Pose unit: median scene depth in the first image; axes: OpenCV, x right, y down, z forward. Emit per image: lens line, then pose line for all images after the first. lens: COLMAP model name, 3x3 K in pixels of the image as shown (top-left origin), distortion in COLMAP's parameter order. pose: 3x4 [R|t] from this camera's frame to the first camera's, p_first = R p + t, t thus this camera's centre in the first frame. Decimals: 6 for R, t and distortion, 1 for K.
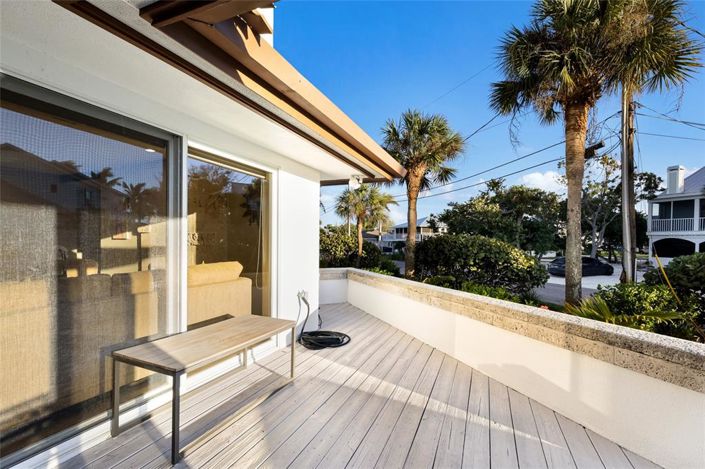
lens RADIAL K [[311.9, 0, 349.8], [0, 311.9, 241.5], [0, 0, 1]] dist [0.000916, -0.000253]
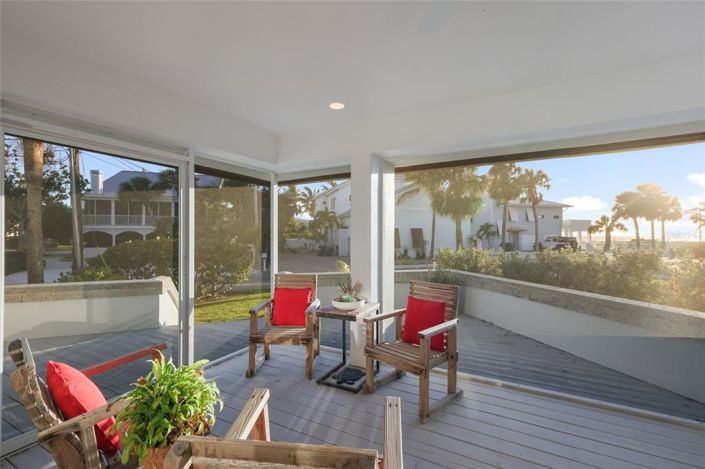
lens RADIAL K [[320.3, 0, 349.2], [0, 320.3, 238.4], [0, 0, 1]] dist [0.003263, -0.000027]
pose [[0.089312, -0.023046, 0.995737, -0.116932], [0.004093, 0.999732, 0.022771, -0.007299], [-0.995995, 0.002042, 0.089382, -0.084678]]
